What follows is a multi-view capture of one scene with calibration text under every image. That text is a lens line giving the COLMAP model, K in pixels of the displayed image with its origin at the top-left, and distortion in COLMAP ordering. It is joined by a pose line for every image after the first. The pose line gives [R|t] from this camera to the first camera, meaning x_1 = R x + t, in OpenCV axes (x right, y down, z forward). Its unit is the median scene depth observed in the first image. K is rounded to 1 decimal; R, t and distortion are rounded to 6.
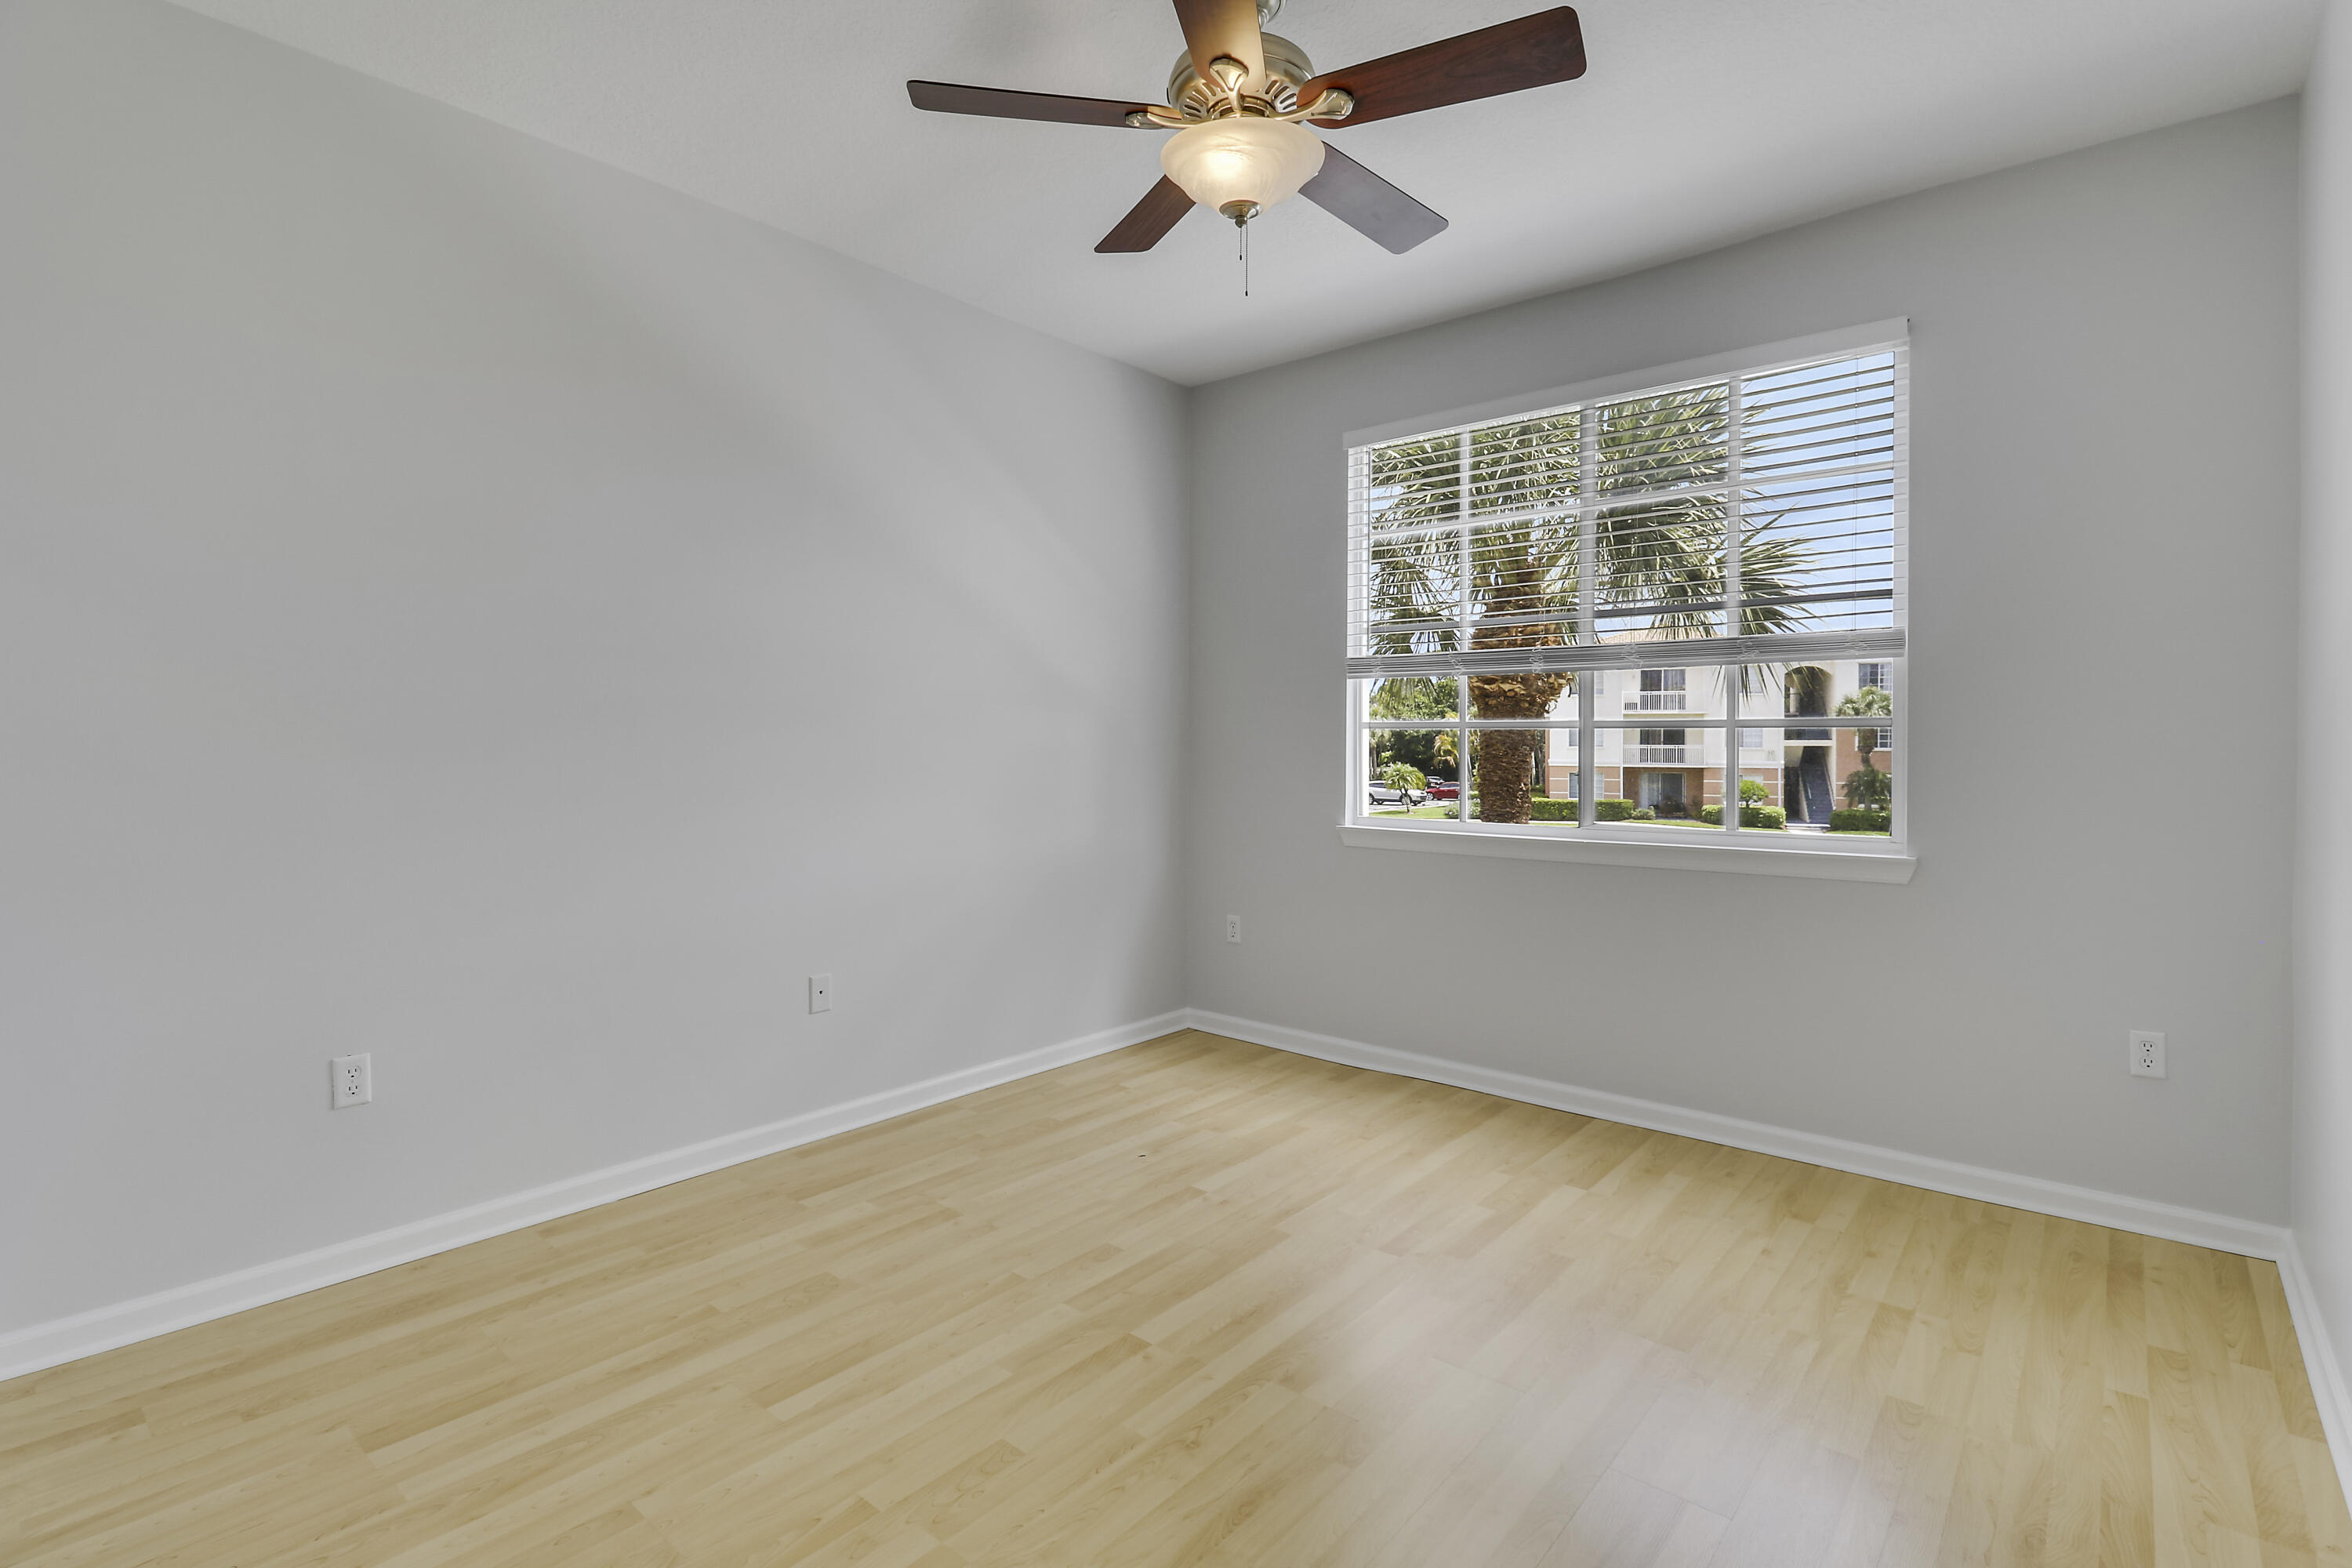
lens RADIAL K [[1119.3, 0, 1192.2], [0, 1119.3, 770.4], [0, 0, 1]] dist [-0.018343, -0.000794]
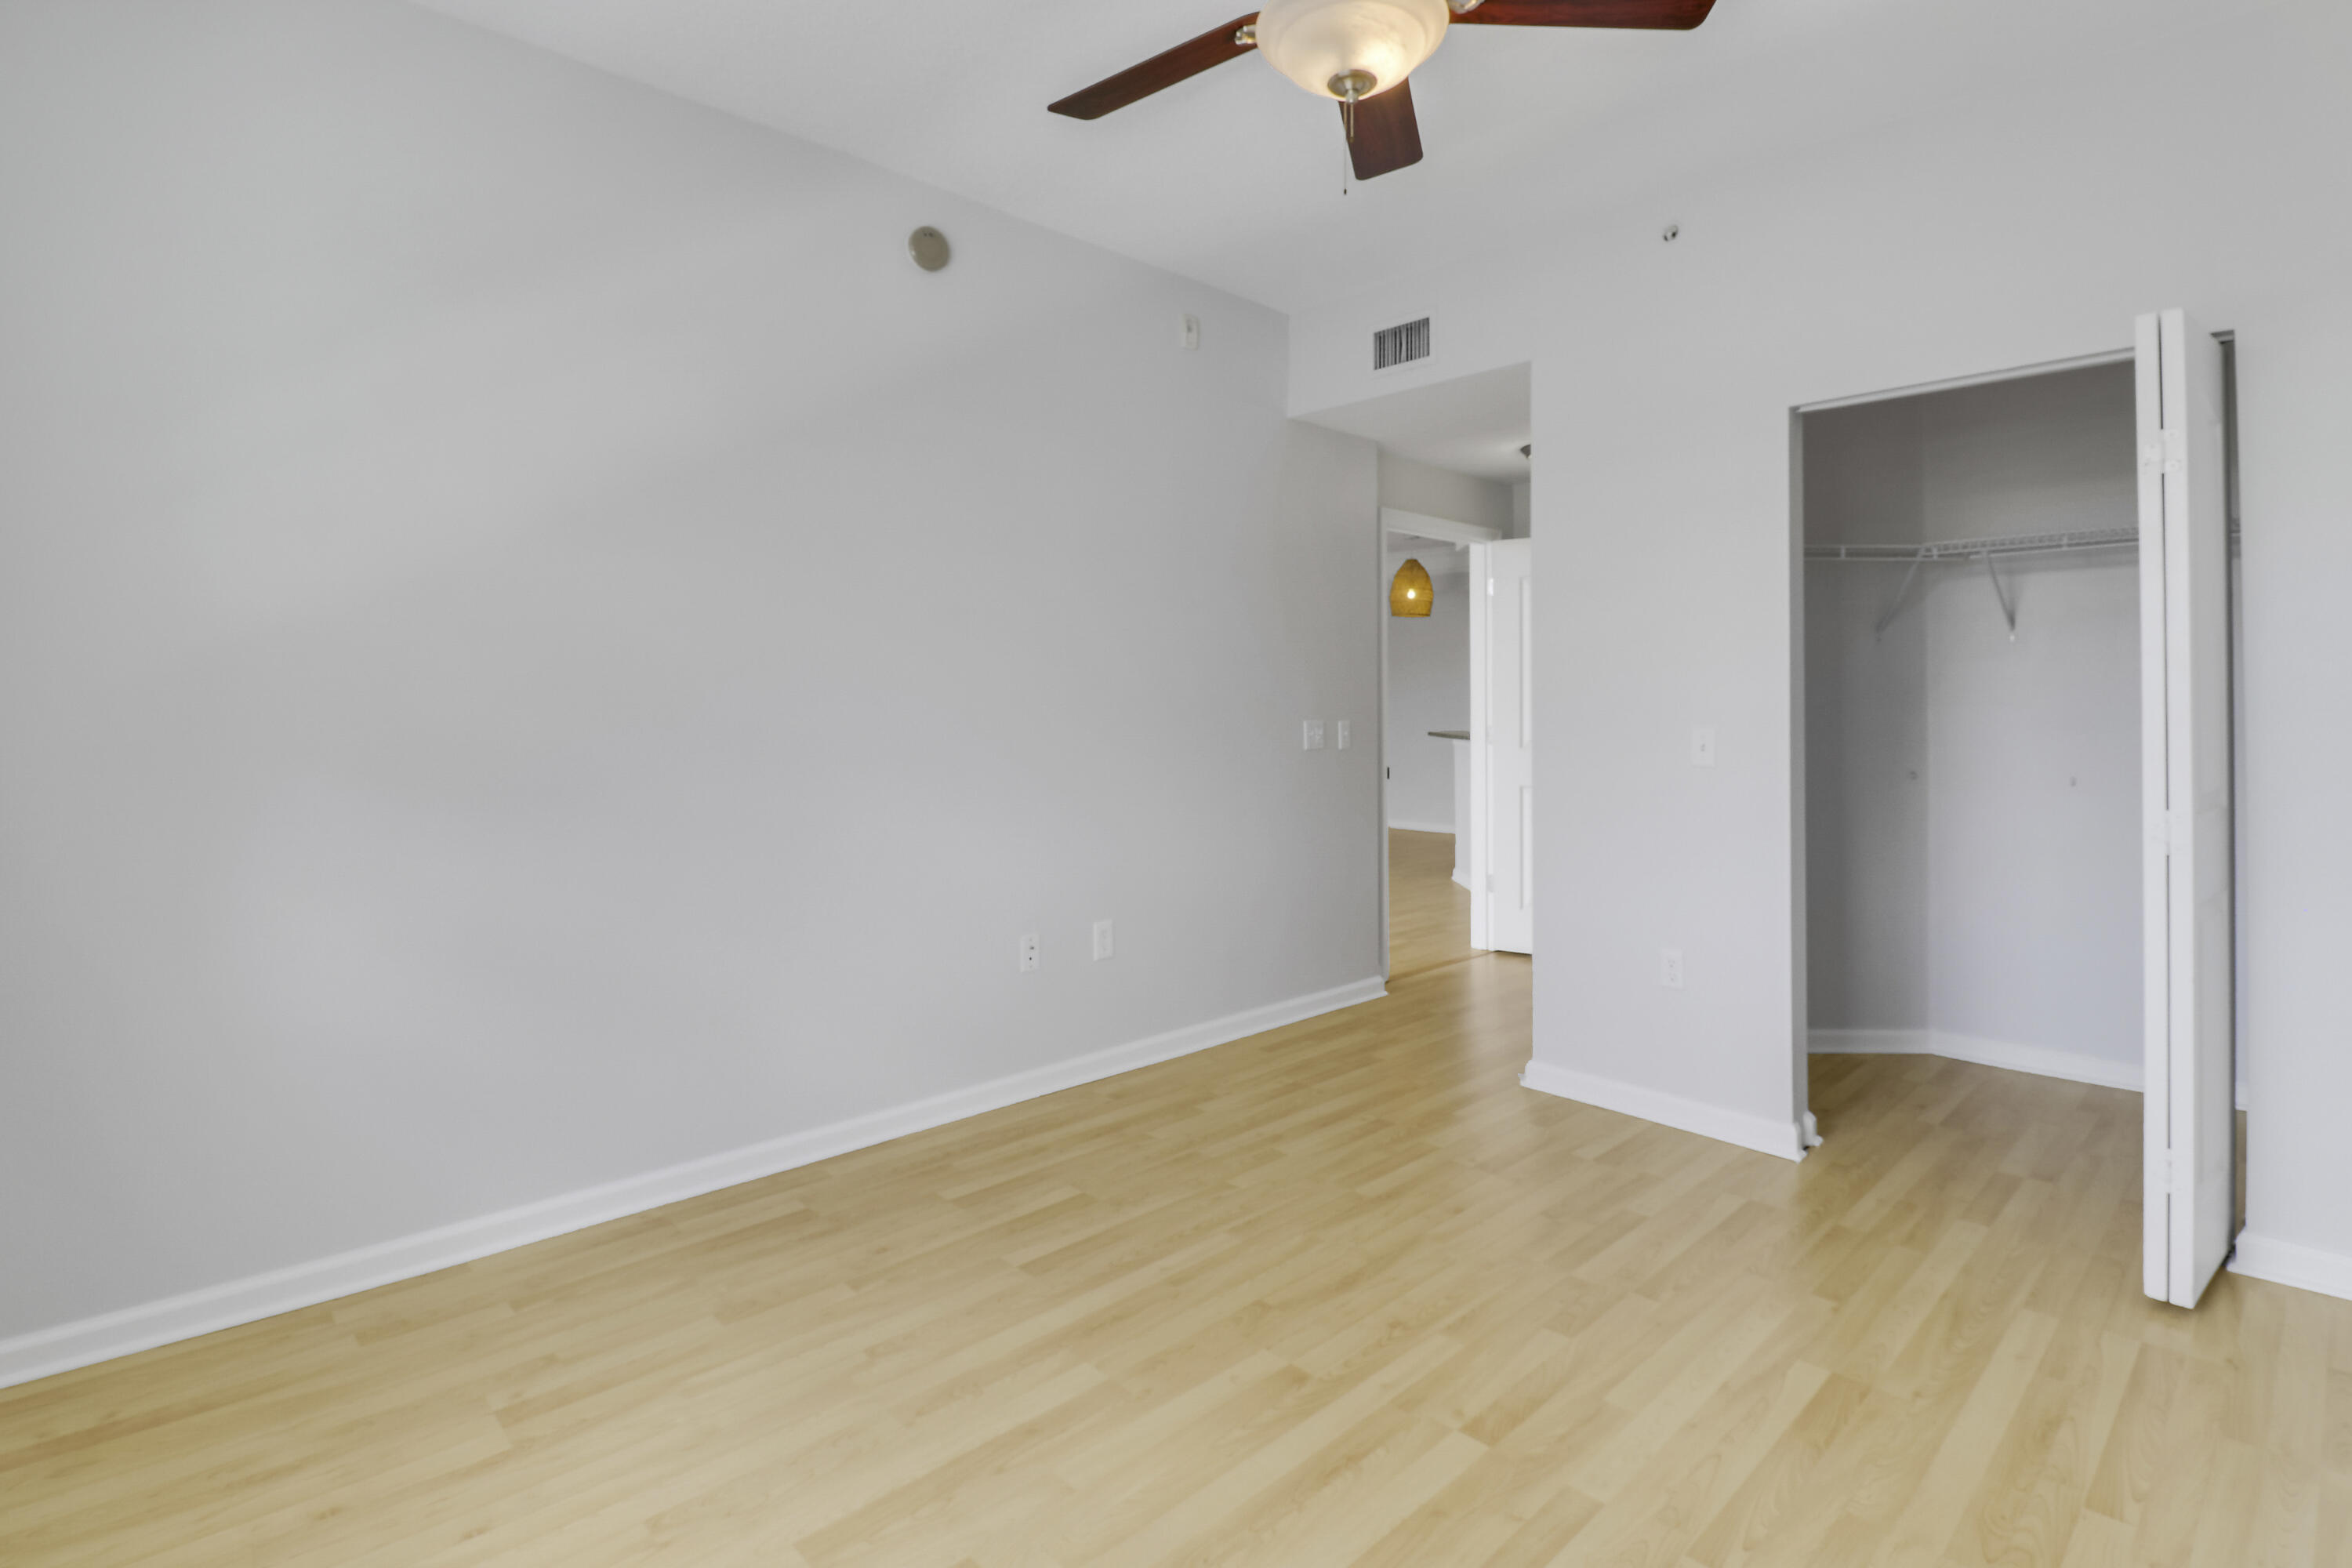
lens RADIAL K [[1119.3, 0, 1192.2], [0, 1119.3, 770.4], [0, 0, 1]] dist [-0.018343, -0.000794]
pose [[-0.993983, -0.010827, 0.108994, 0.077535], [-0.001298, 0.996197, 0.087121, -0.044273], [-0.109522, 0.086456, -0.990217, 1.846845]]
